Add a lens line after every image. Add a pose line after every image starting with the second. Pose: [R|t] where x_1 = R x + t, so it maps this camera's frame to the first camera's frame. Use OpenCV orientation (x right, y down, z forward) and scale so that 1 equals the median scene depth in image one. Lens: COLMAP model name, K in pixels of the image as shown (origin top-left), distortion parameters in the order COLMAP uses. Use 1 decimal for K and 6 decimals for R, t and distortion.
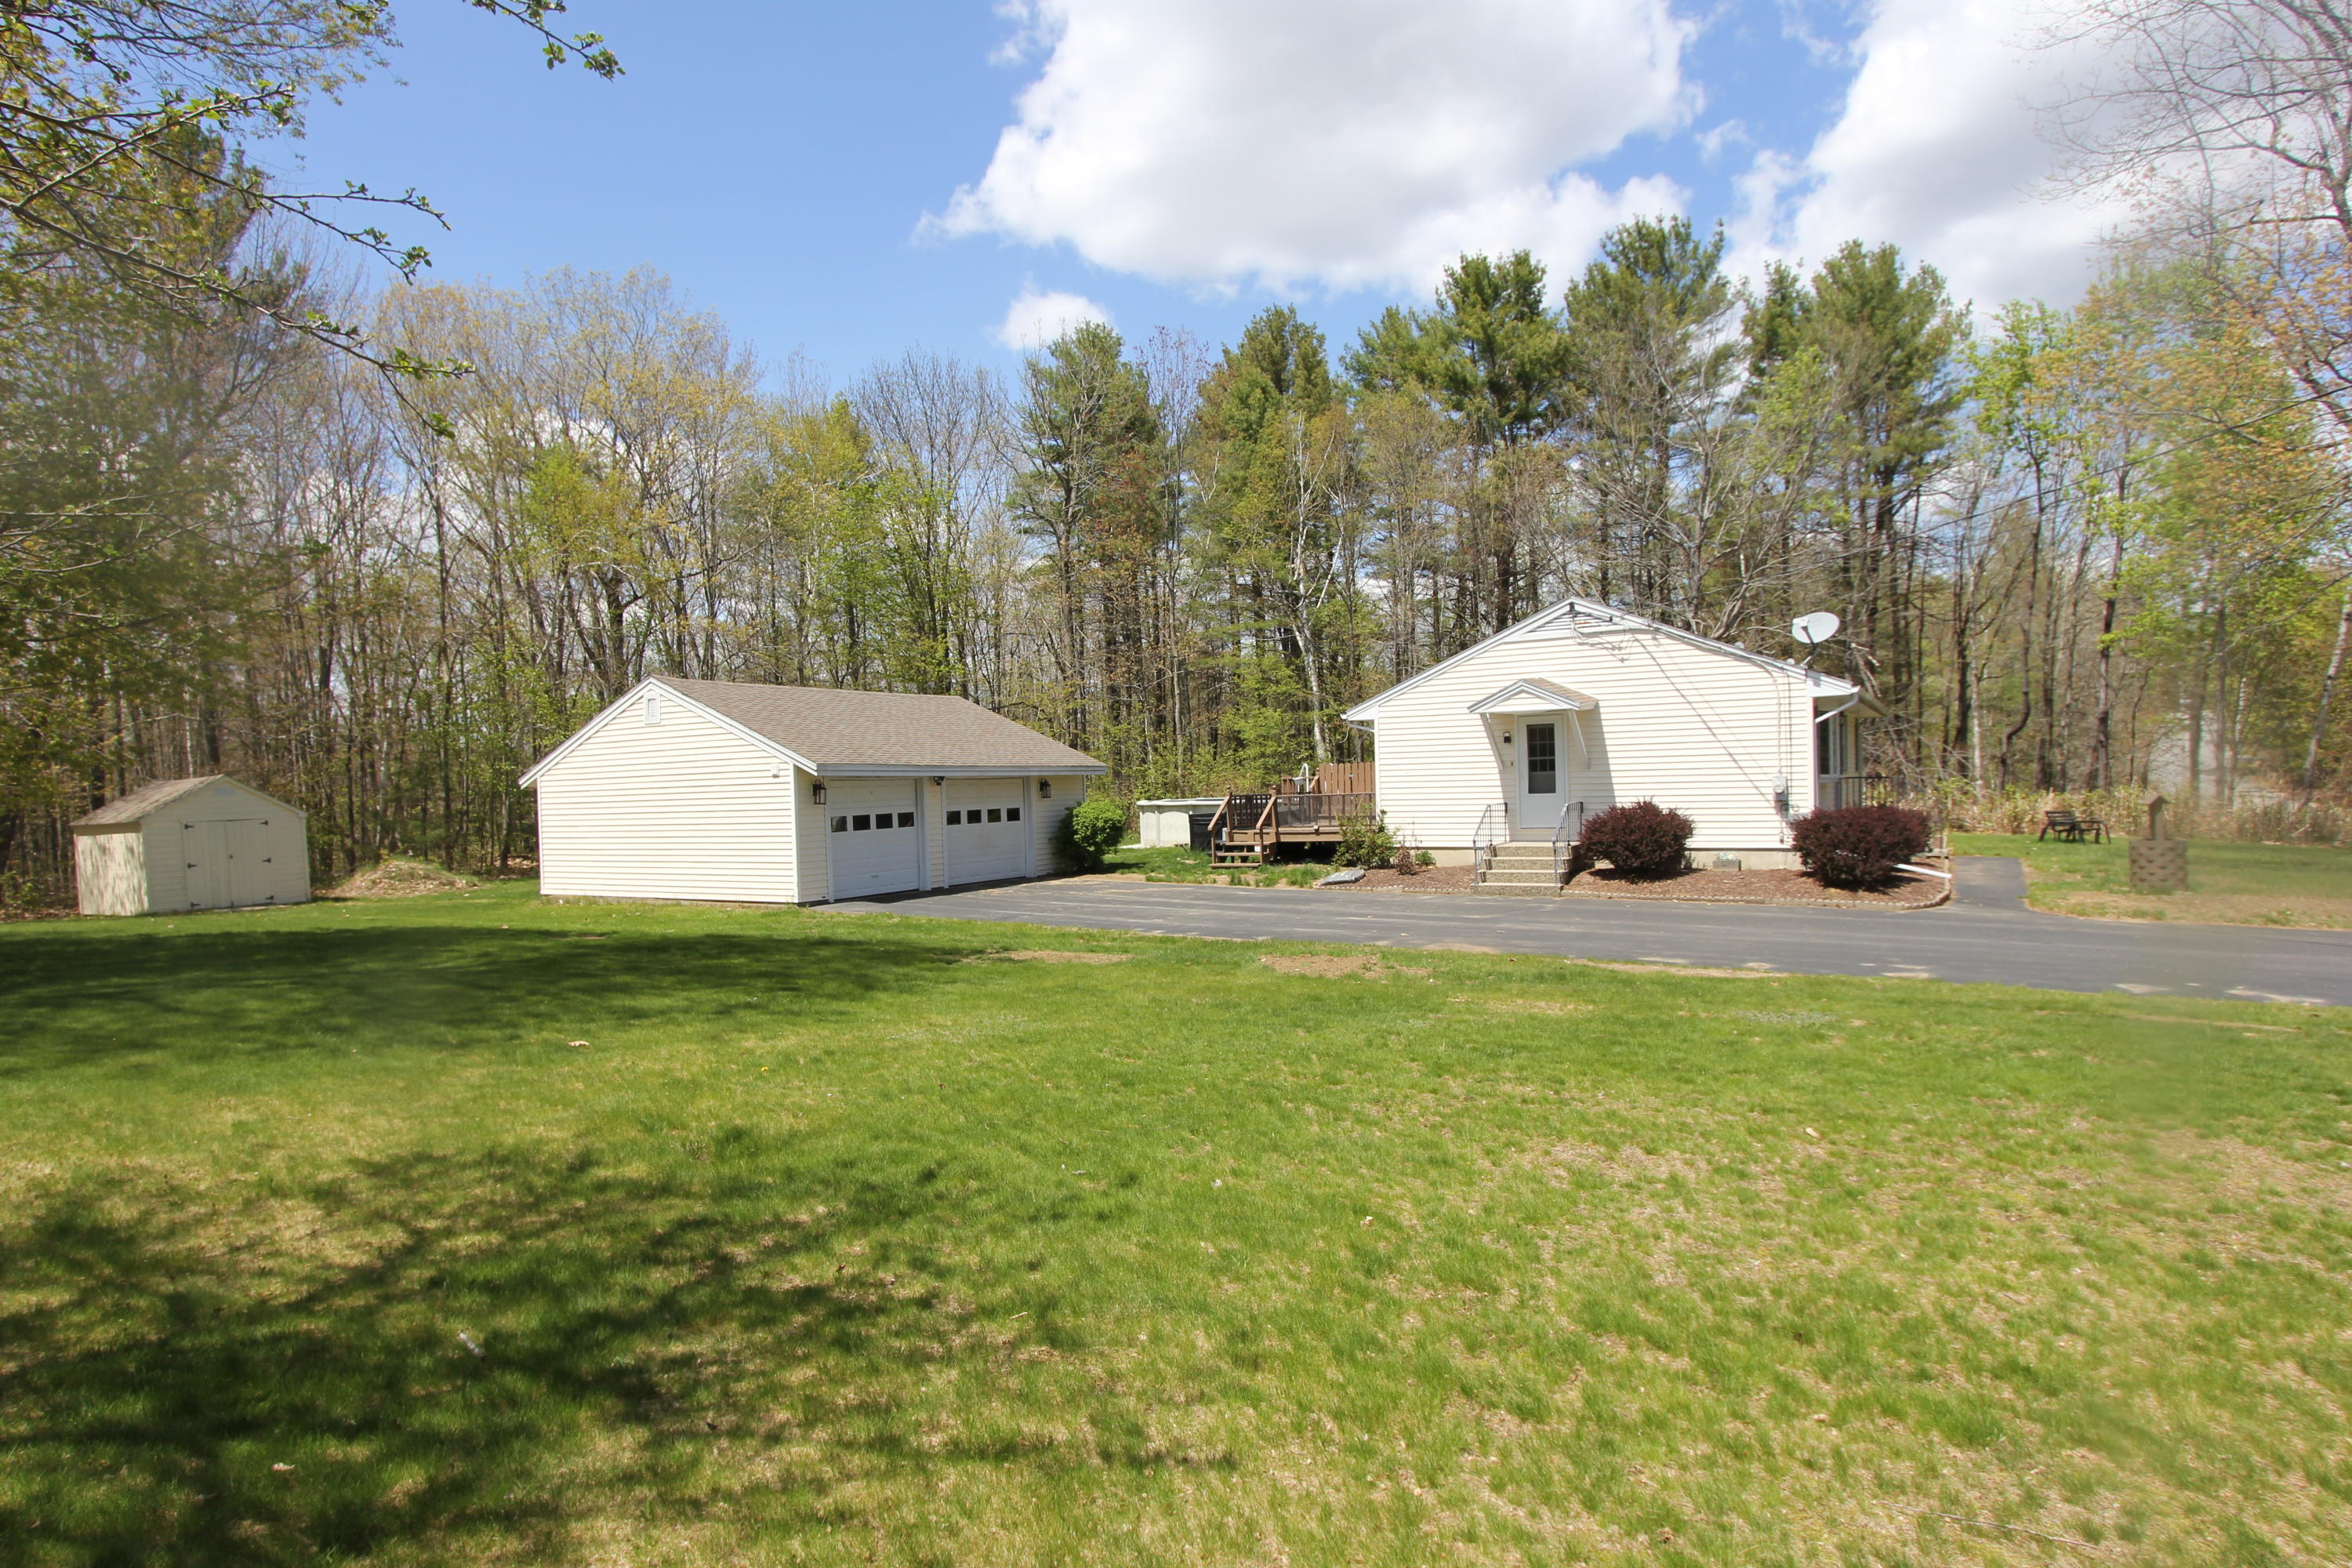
lens RADIAL K [[1285.7, 0, 1176.0], [0, 1285.7, 784.0], [0, 0, 1]] dist [-0.018644, -0.000106]
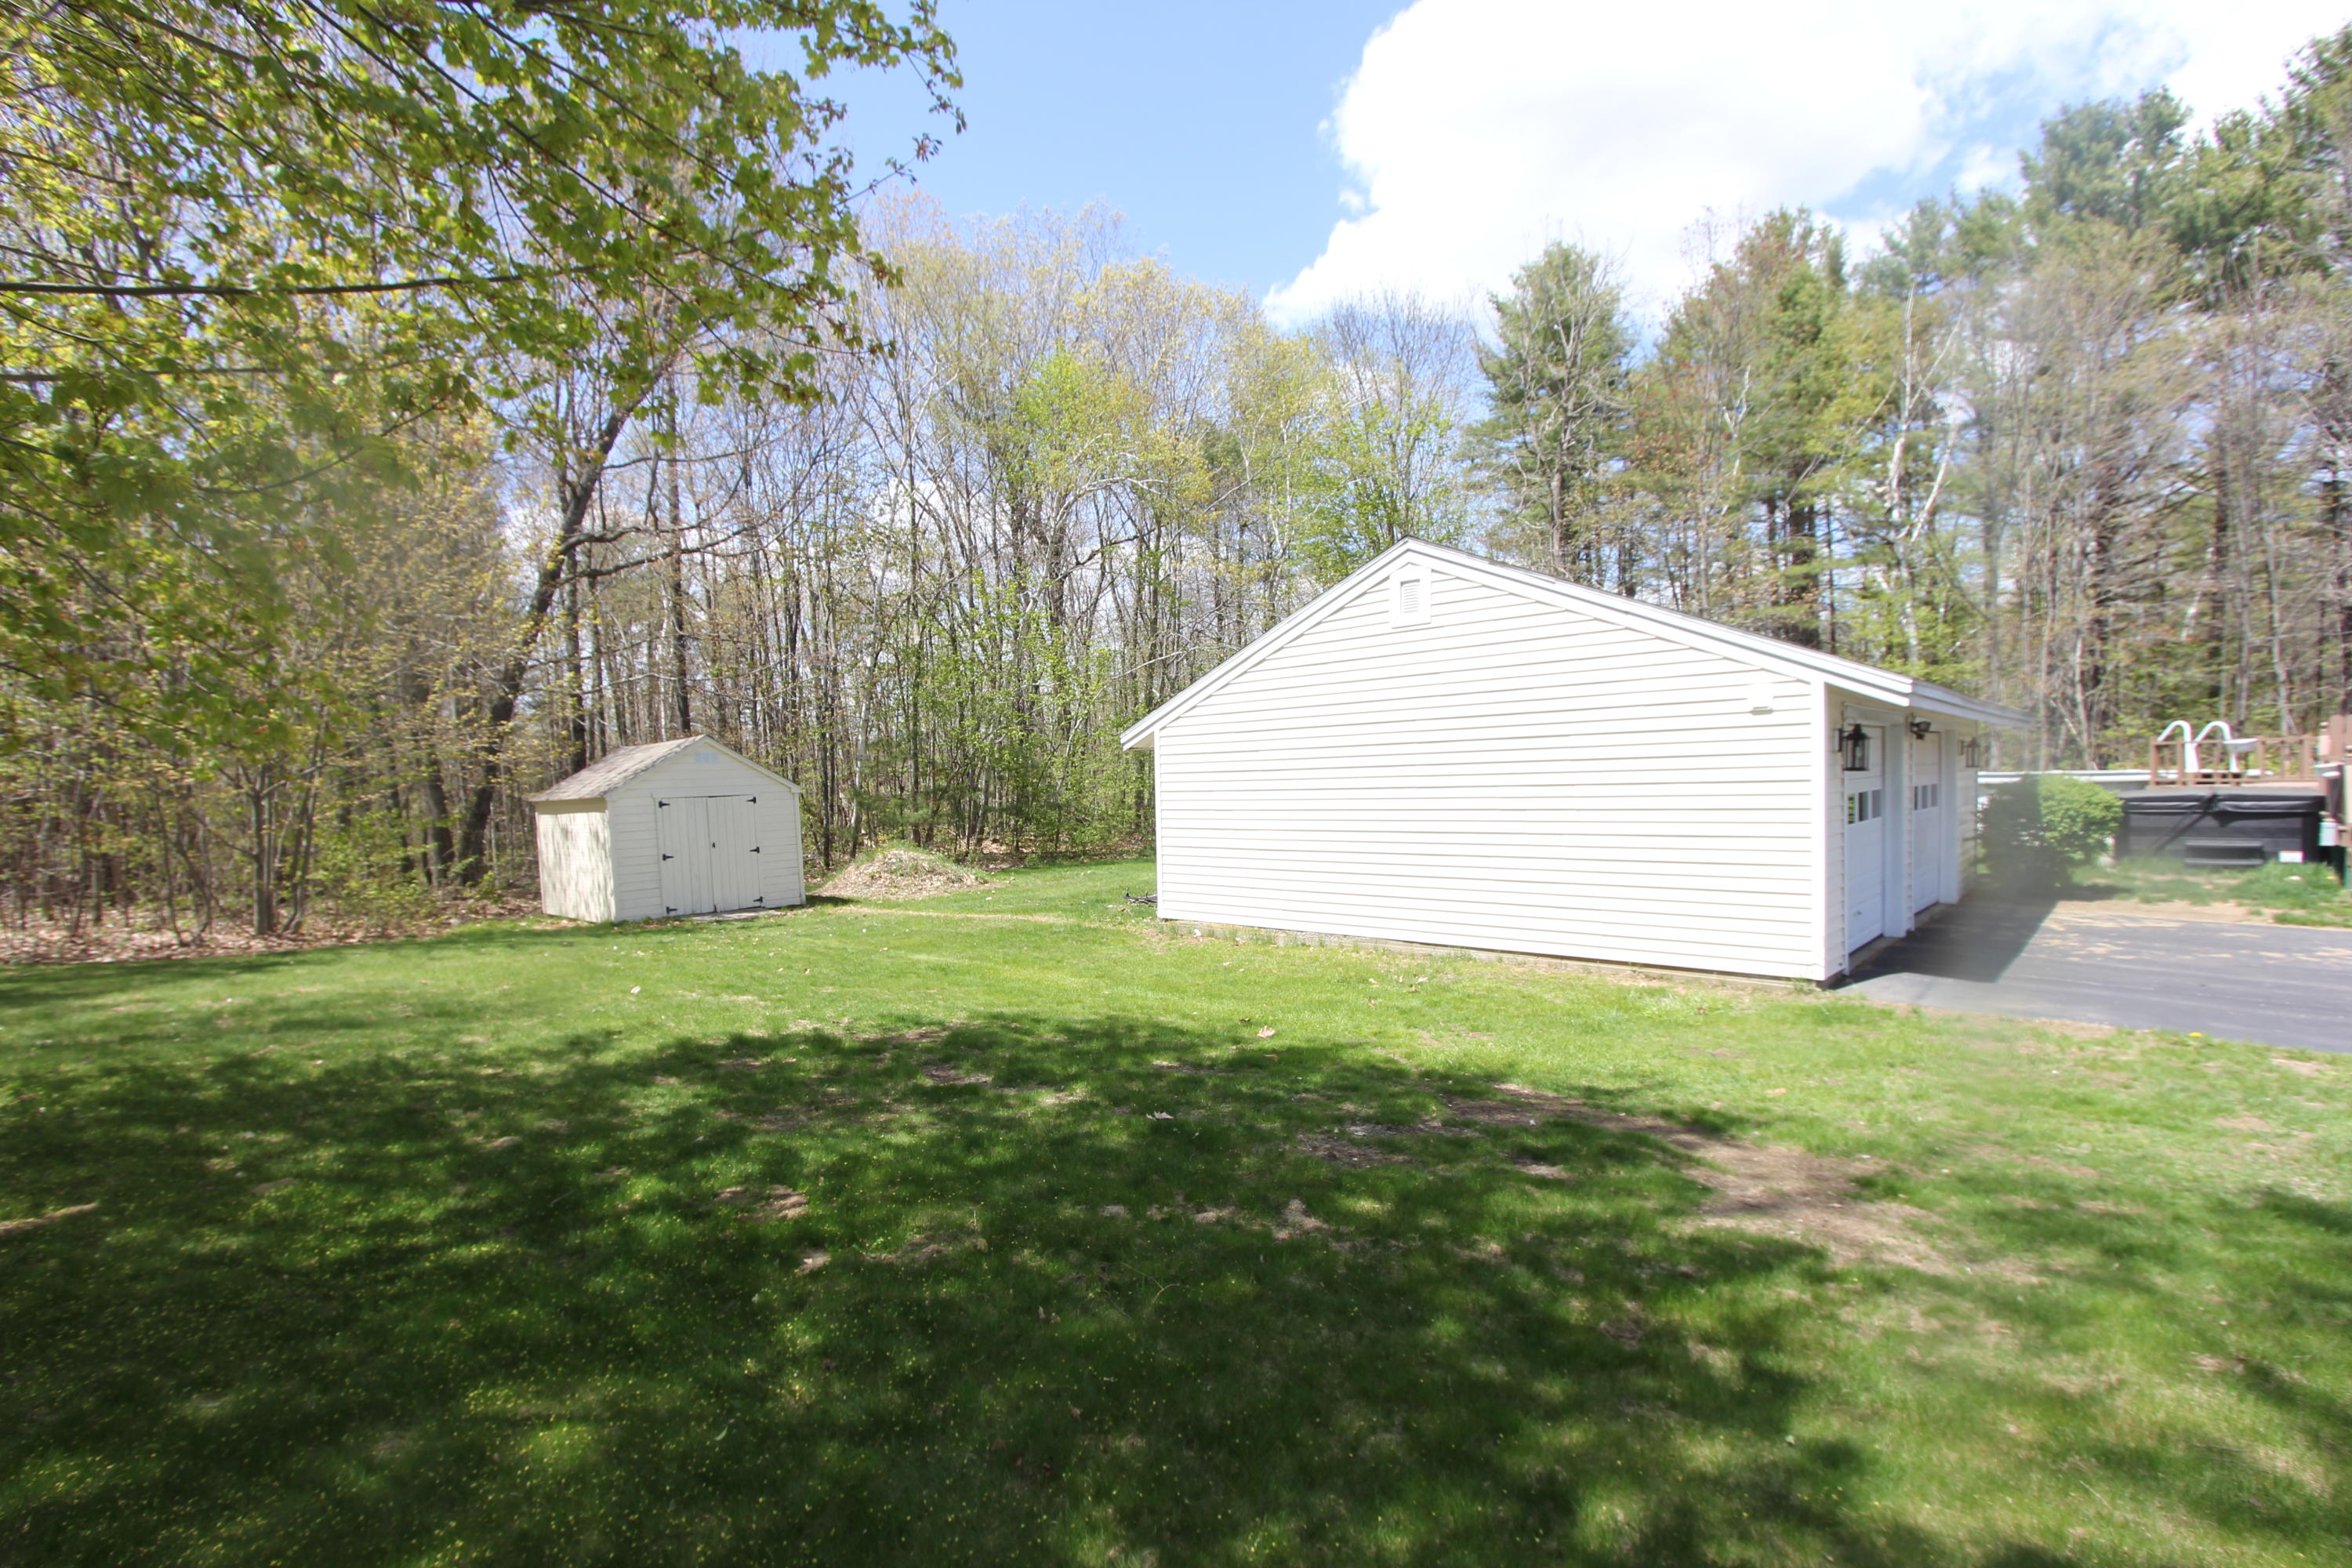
lens RADIAL K [[1075.9, 0, 1165.0], [0, 1075.9, 810.8], [0, 0, 1]] dist [-0.007805, 0.000055]
pose [[0.973262, 0.013607, -0.229293, -0.334489], [-0.006201, 0.999436, 0.032990, 0.014132], [0.229612, -0.030686, 0.972798, 0.439783]]
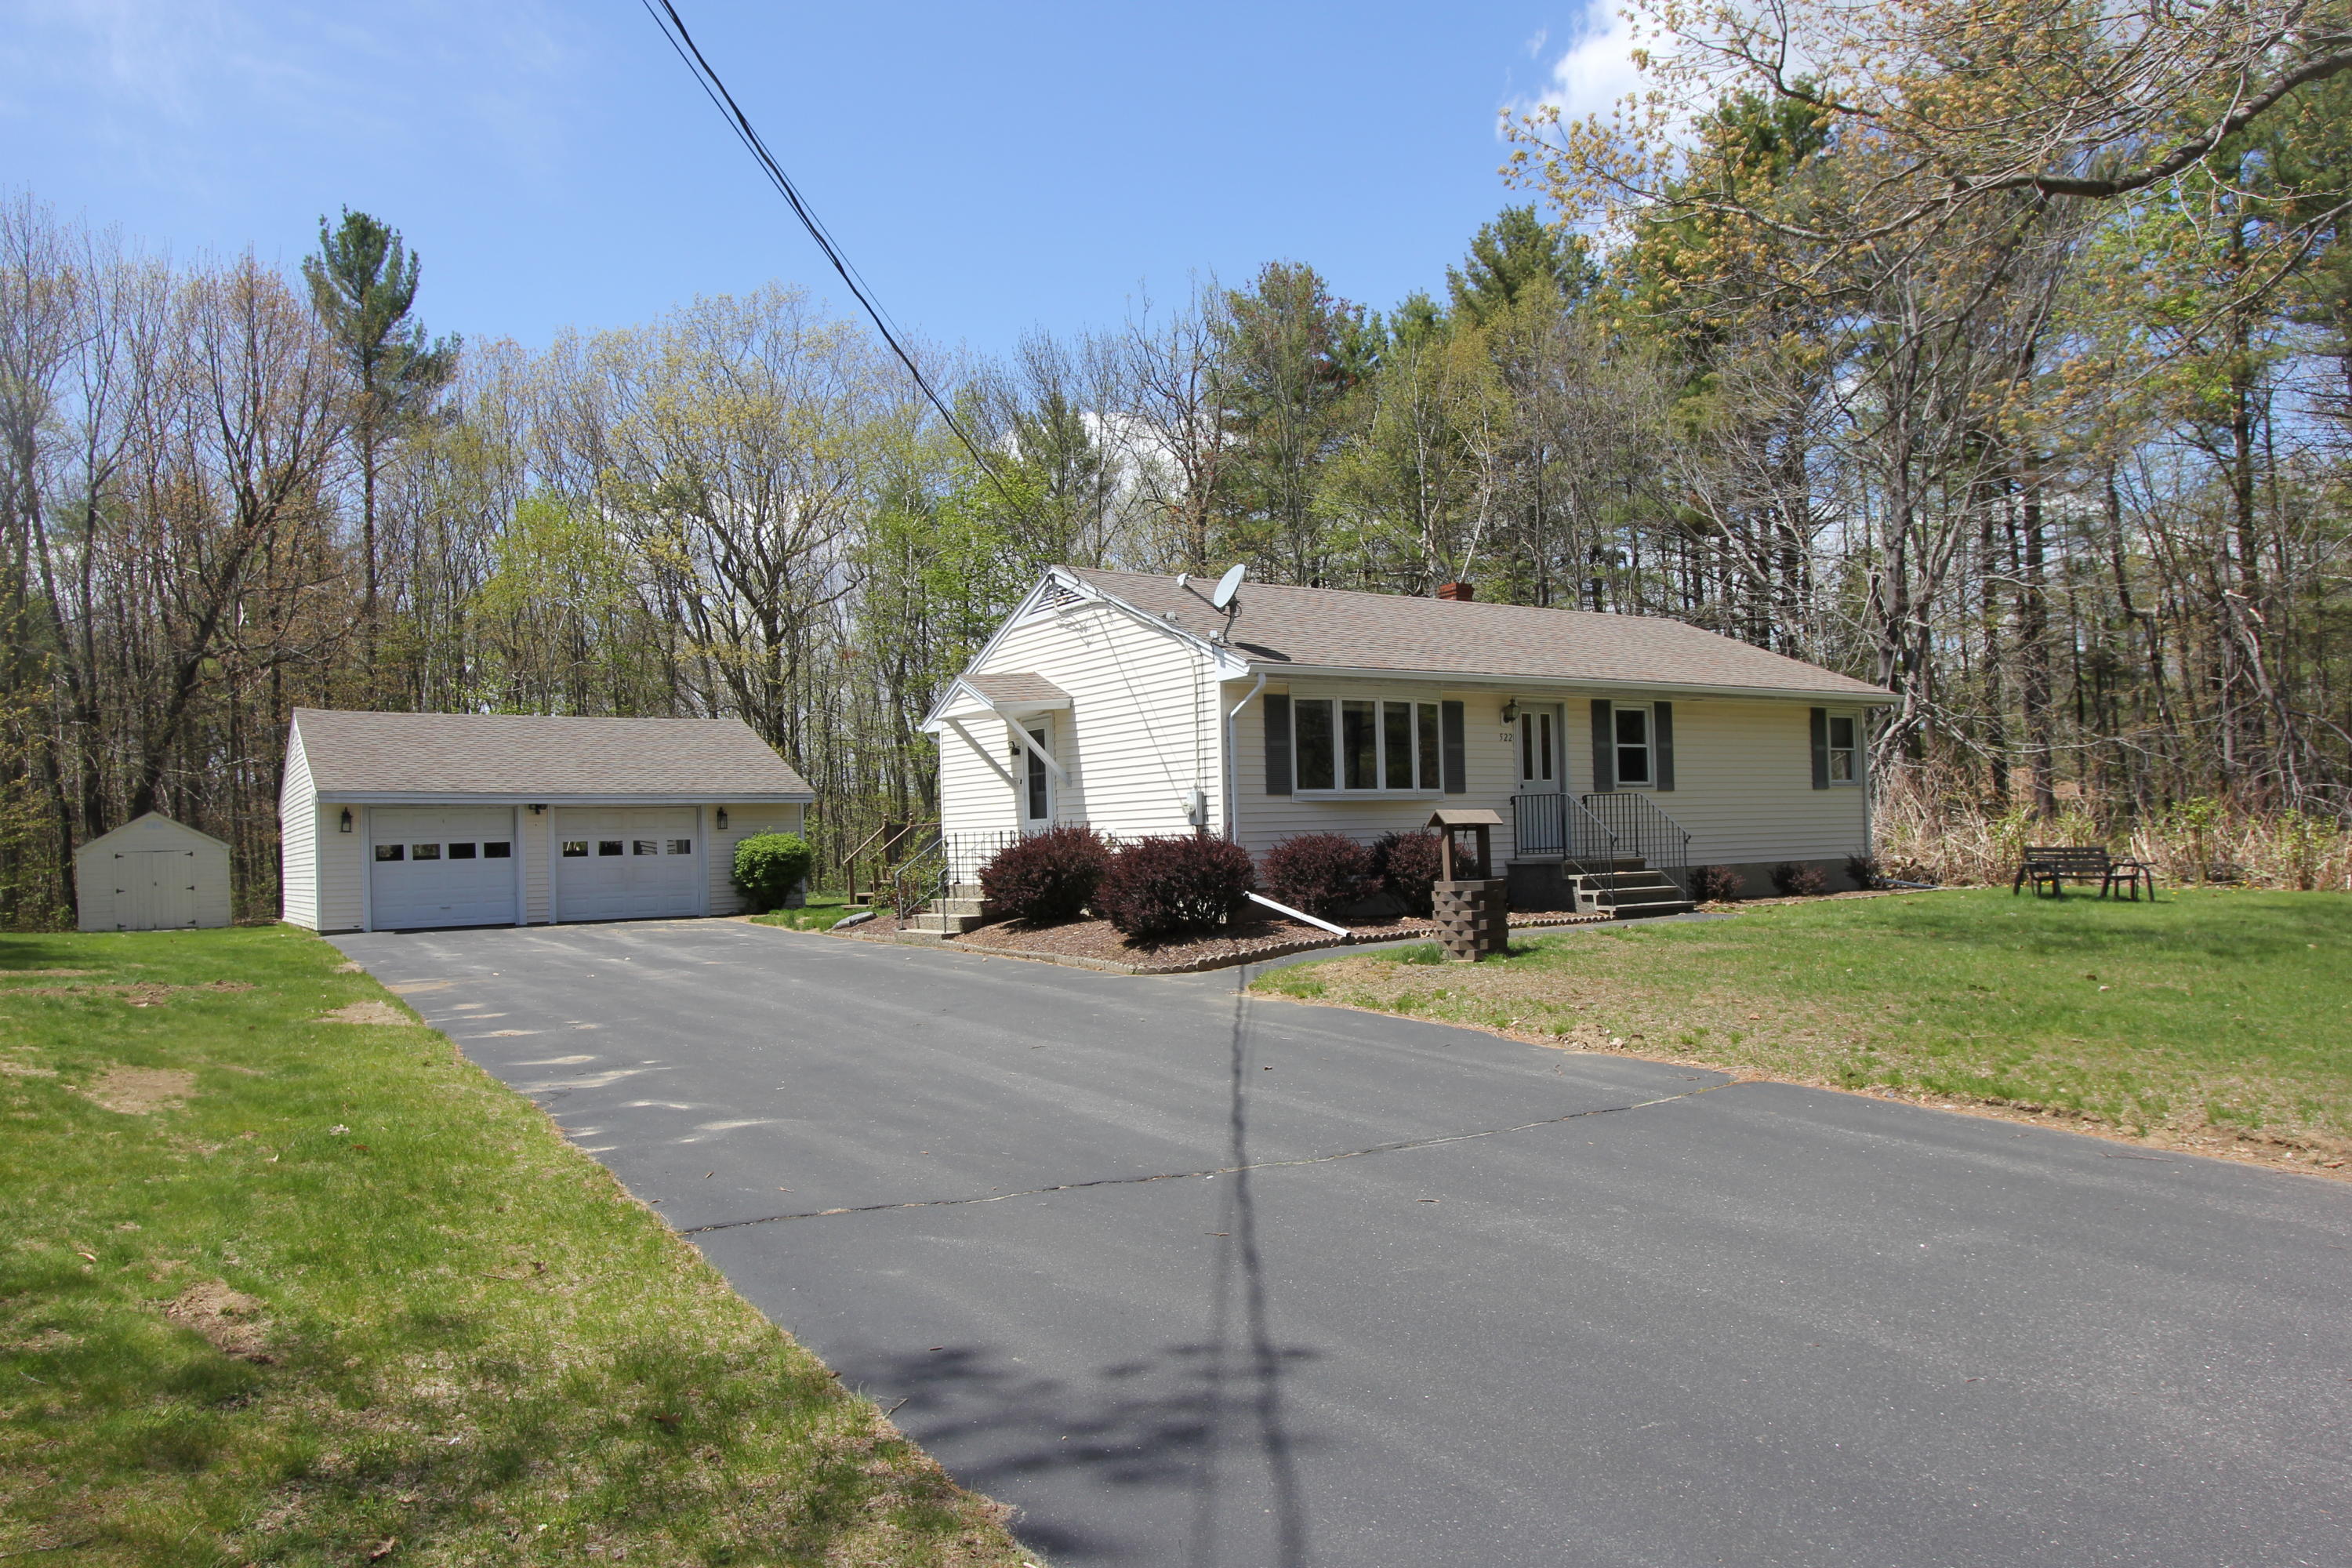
lens RADIAL K [[1551.5, 0, 1180.0], [0, 1551.5, 828.3], [0, 0, 1]] dist [0.002674, 0.001936]
pose [[0.912953, -0.001791, -0.408062, 0.626144], [0.002451, 0.999996, 0.001093, 0.010194], [0.408058, -0.001998, 0.912954, 0.138222]]
